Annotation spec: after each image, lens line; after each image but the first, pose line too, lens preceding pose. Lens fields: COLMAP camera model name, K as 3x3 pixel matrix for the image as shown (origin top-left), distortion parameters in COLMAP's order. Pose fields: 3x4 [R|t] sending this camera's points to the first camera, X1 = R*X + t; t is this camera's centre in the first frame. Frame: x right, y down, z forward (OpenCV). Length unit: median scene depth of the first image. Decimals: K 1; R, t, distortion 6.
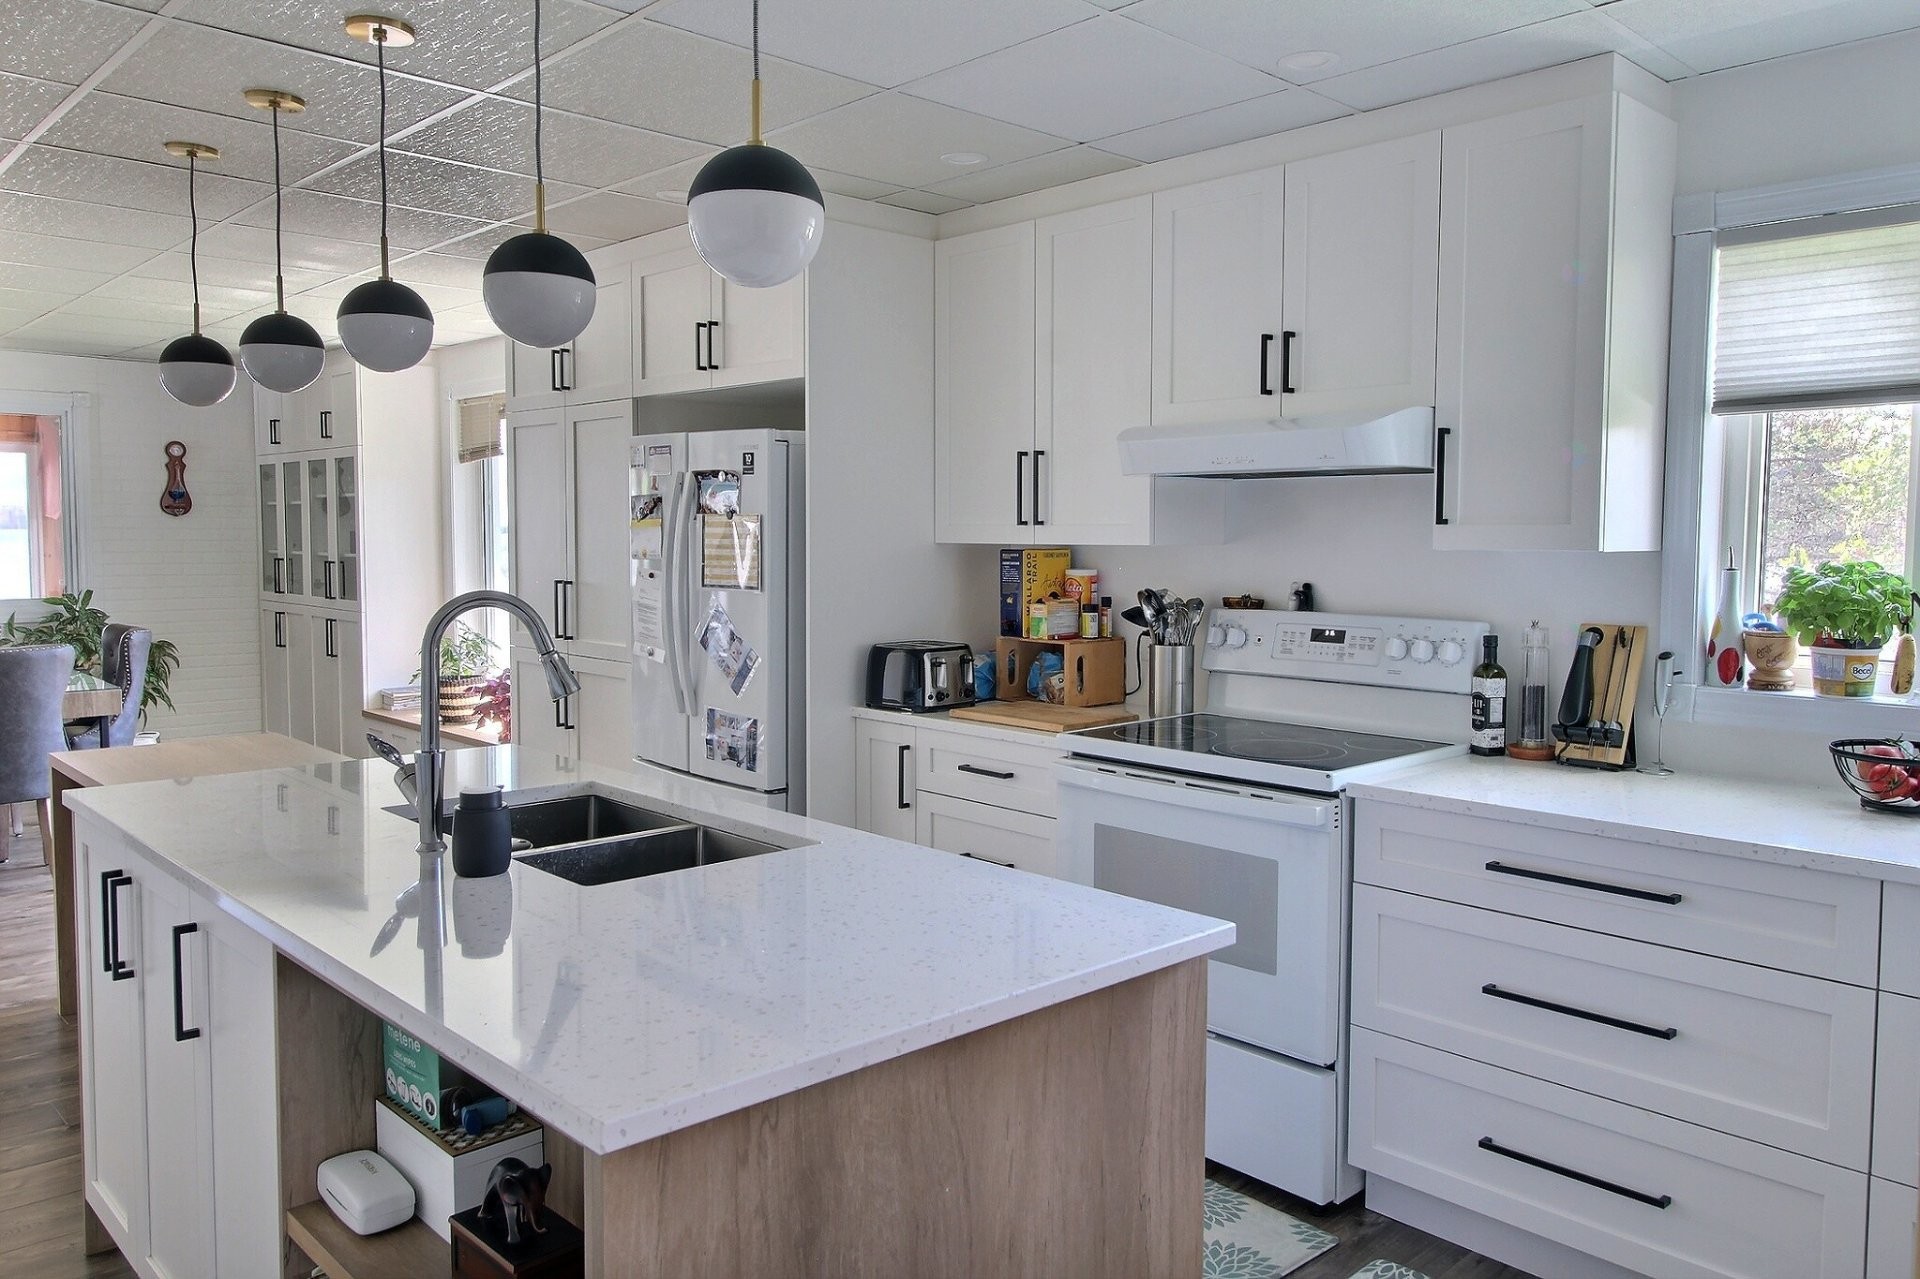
lens RADIAL K [[1409.7, 0, 964.4], [0, 1409.7, 619.8], [0, 0, 1]] dist [0.007128, -0.003800]
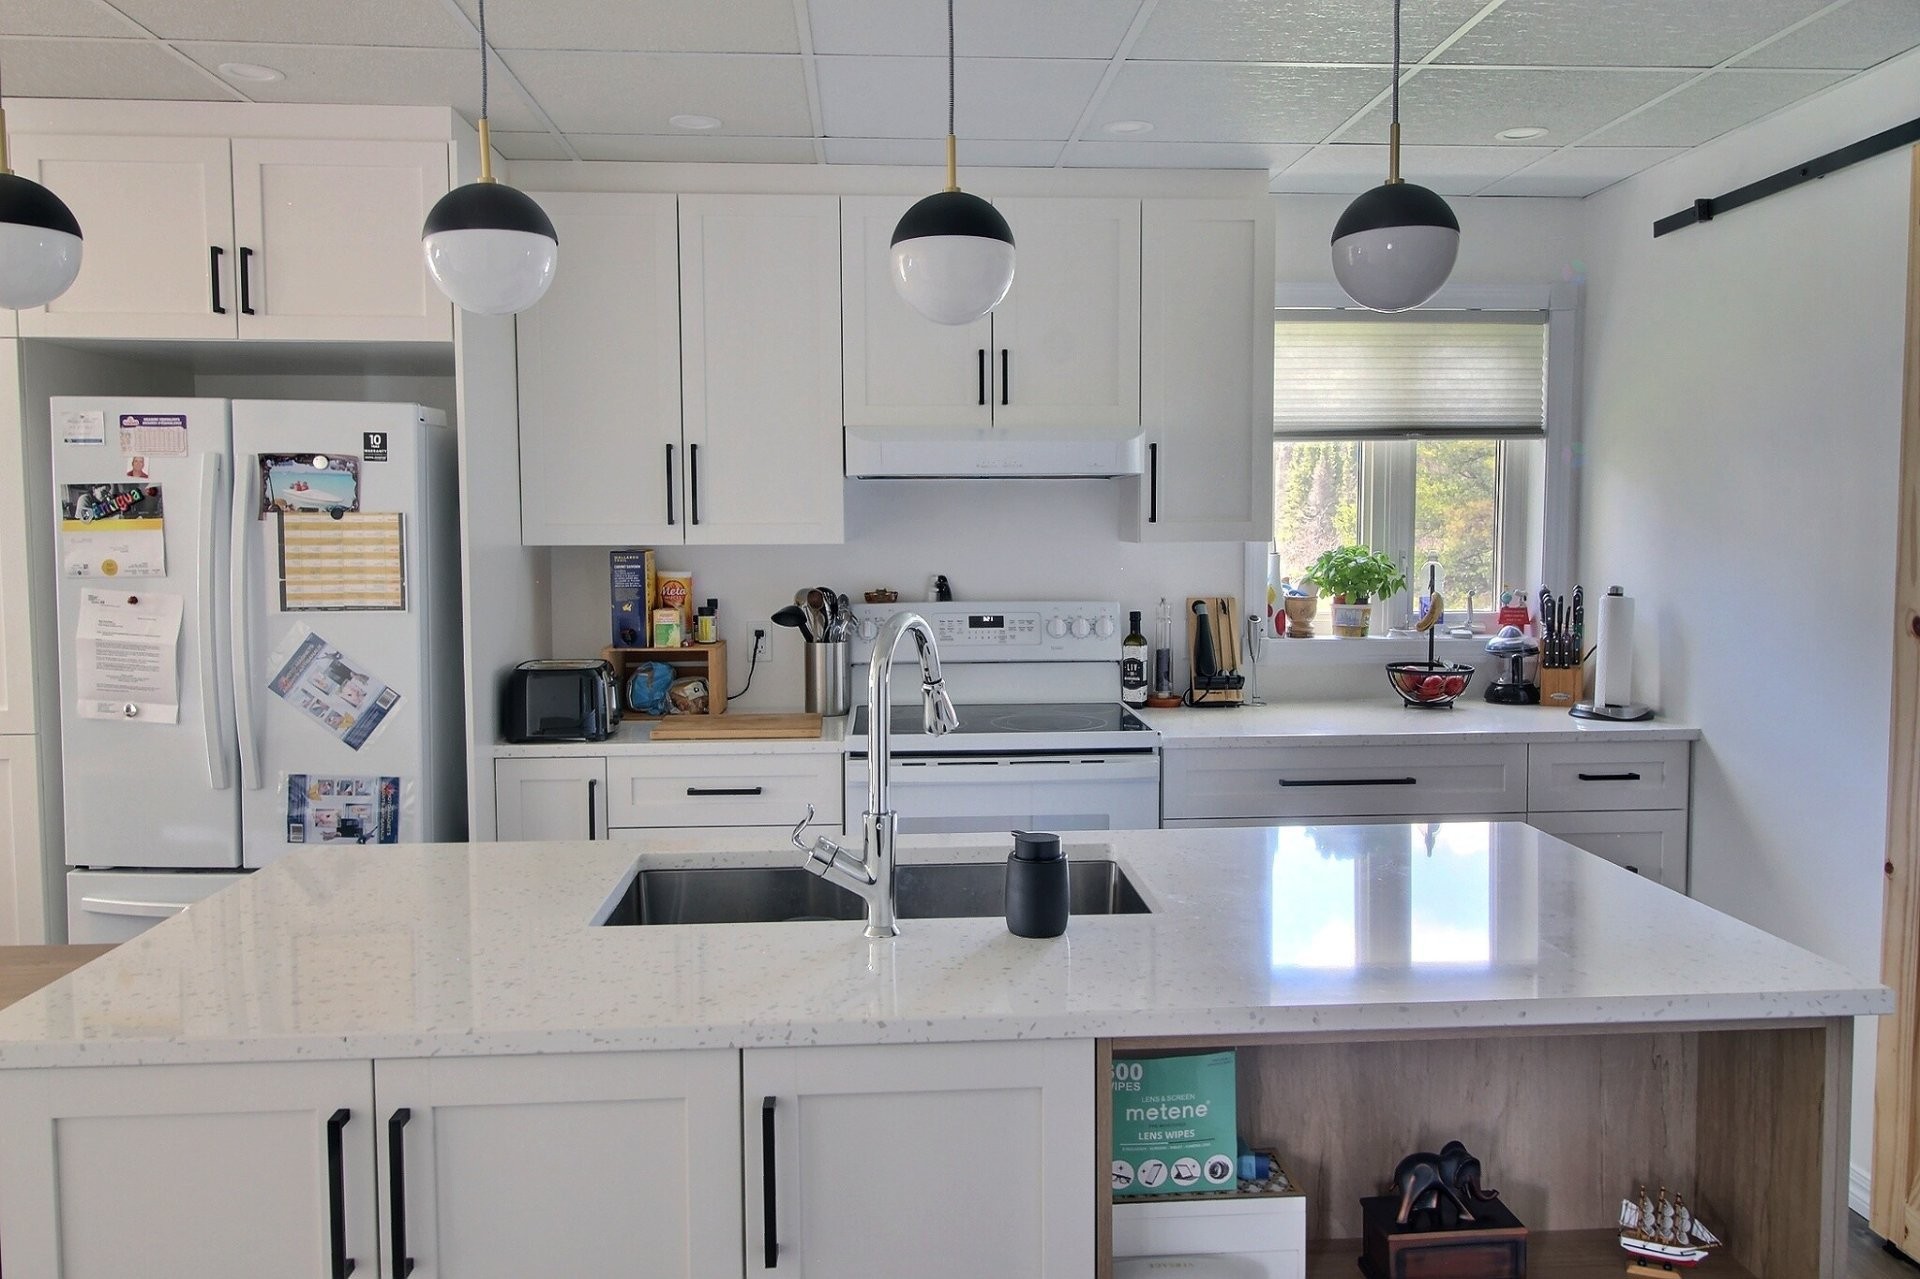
lens RADIAL K [[1417.5, 0, 972.5], [0, 1417.5, 616.7], [0, 0, 1]] dist [0.013725, -0.005195]
pose [[0.634801, -0.056958, 0.770574, -0.571514], [0.055993, 0.998048, 0.027644, -0.022511], [-0.770644, 0.025598, 0.636751, 0.269762]]
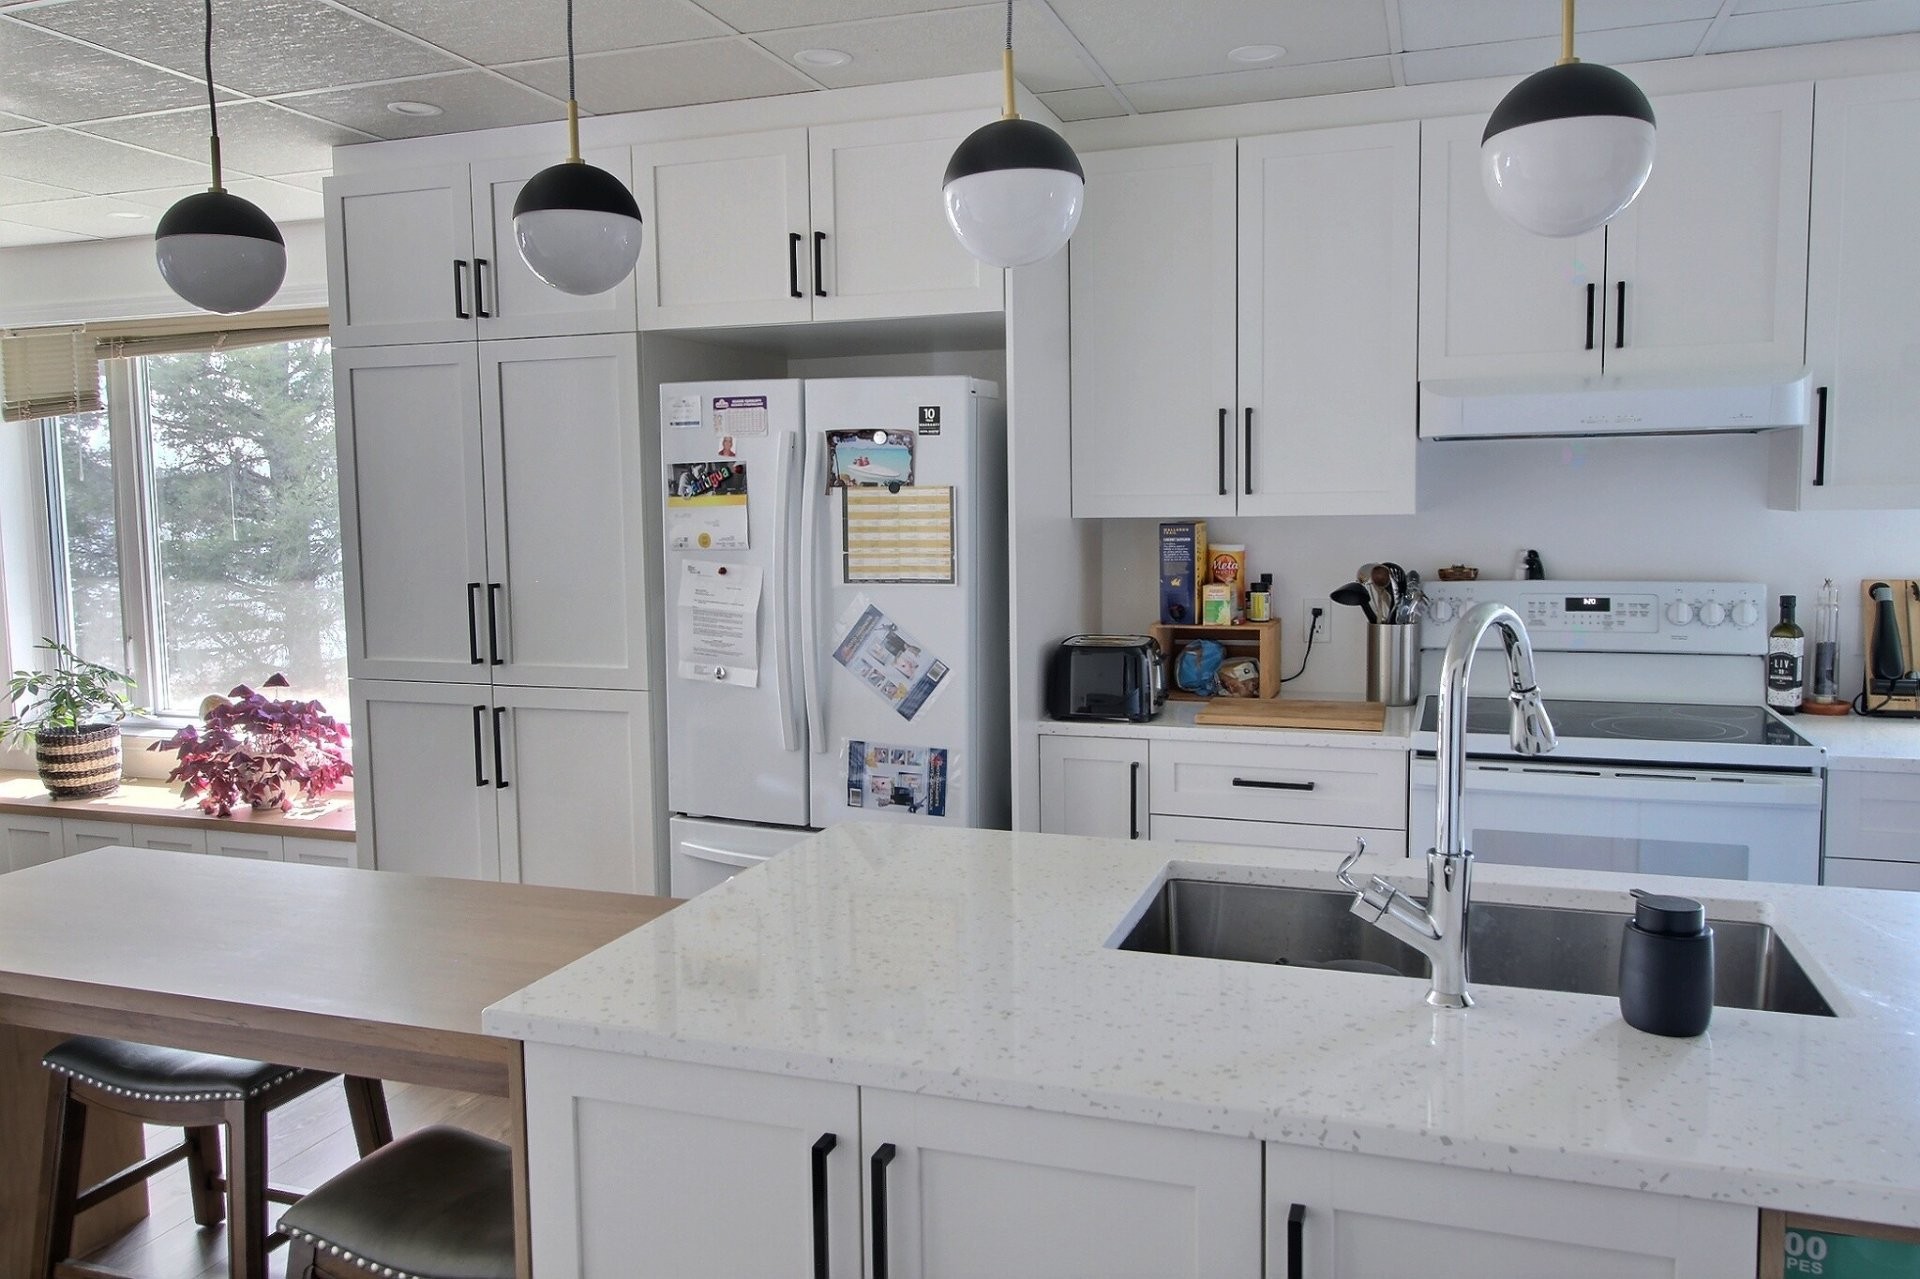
lens RADIAL K [[1409.7, 0, 964.4], [0, 1409.7, 619.8], [0, 0, 1]] dist [0.007128, -0.003800]
pose [[0.885715, -0.056464, 0.460783, -0.518901], [0.047571, 0.998390, 0.030901, -0.025914], [-0.461785, -0.005449, 0.886975, 0.319143]]
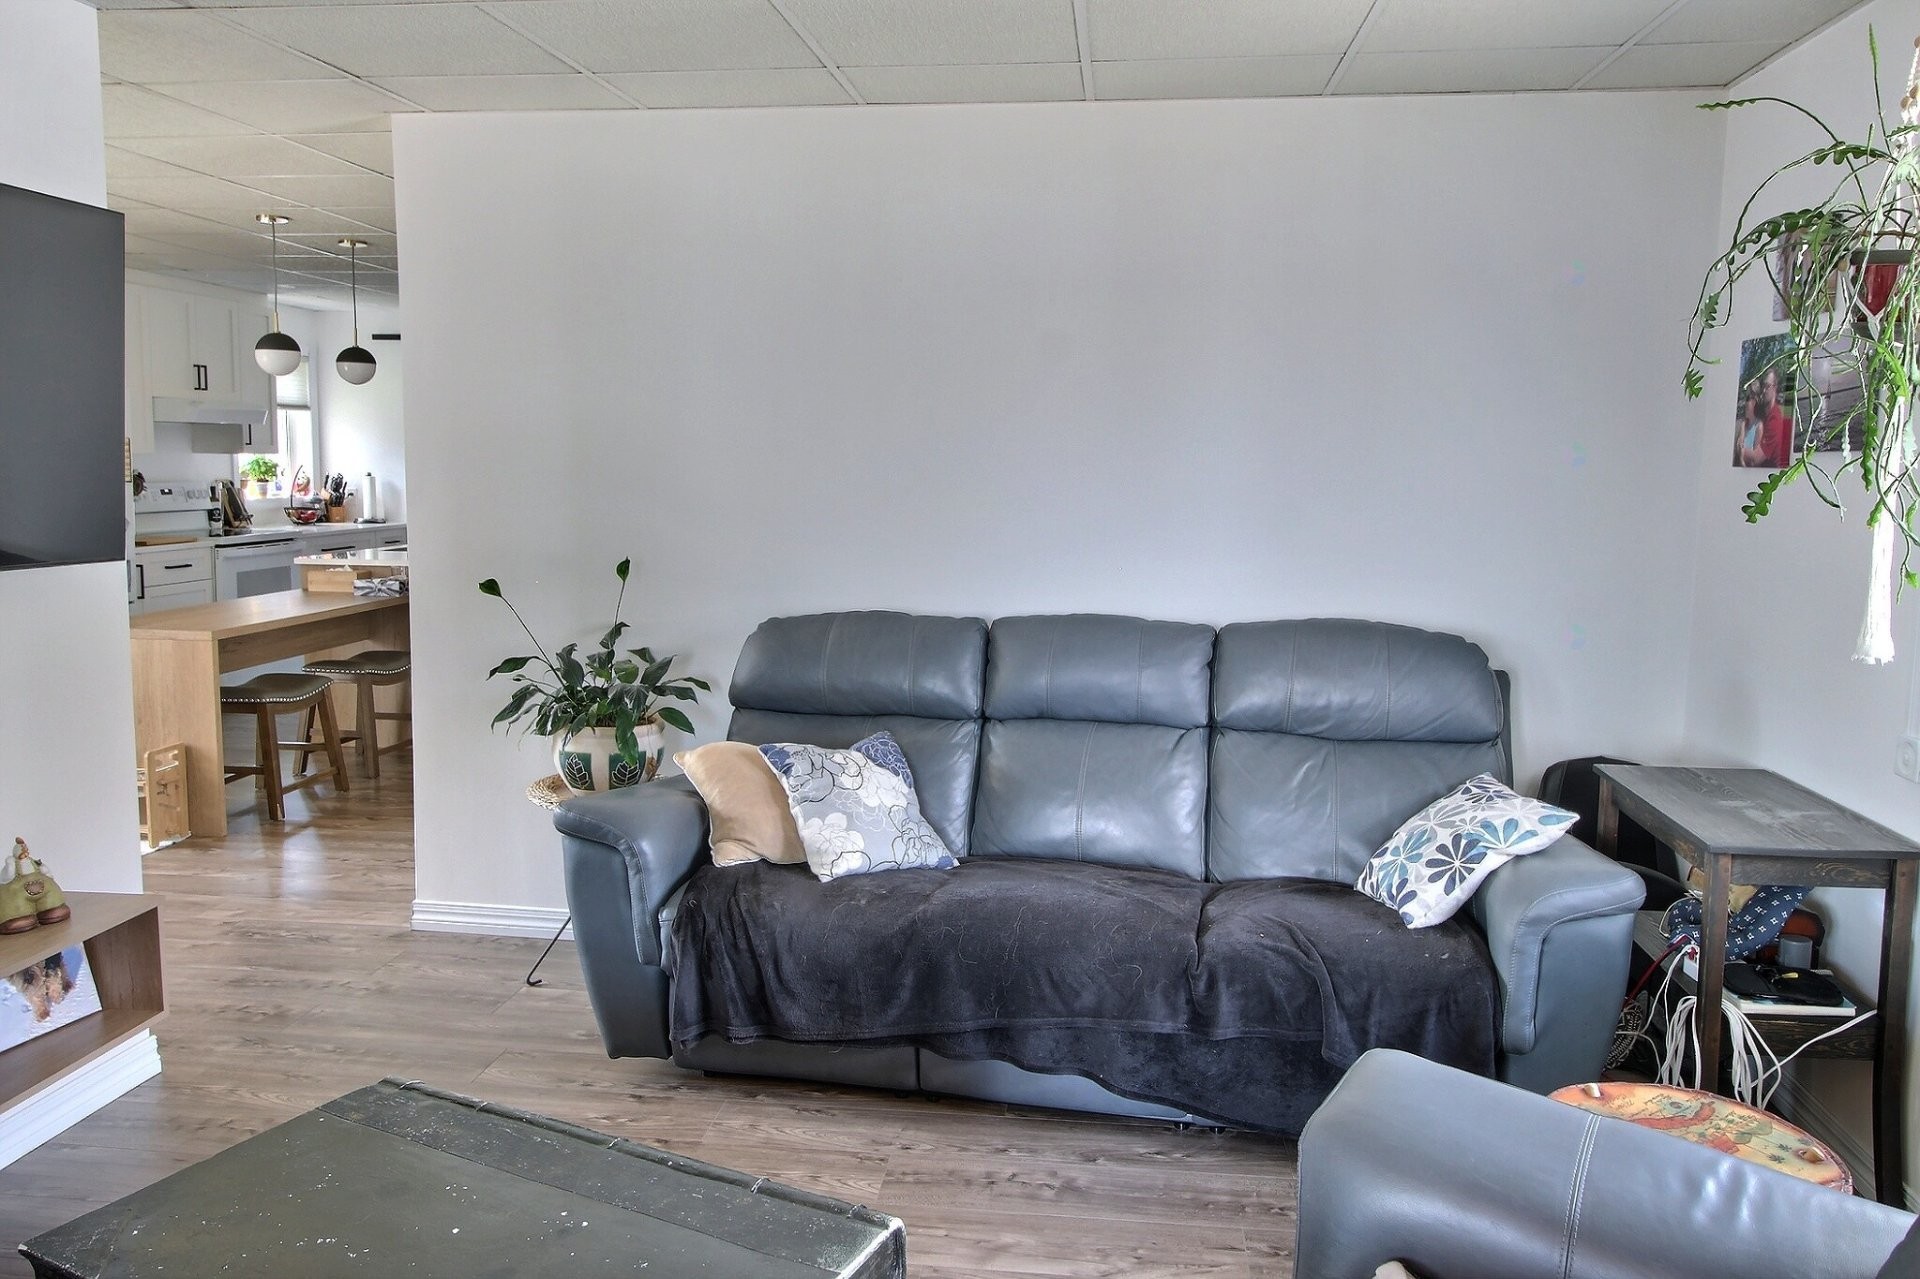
lens RADIAL K [[1409.7, 0, 964.4], [0, 1409.7, 619.8], [0, 0, 1]] dist [0.007128, -0.003800]
pose [[-0.643526, -0.098928, 0.759005, -2.184664], [0.036264, 0.986558, 0.159334, -0.095630], [-0.764565, 0.130060, -0.631288, 1.379301]]
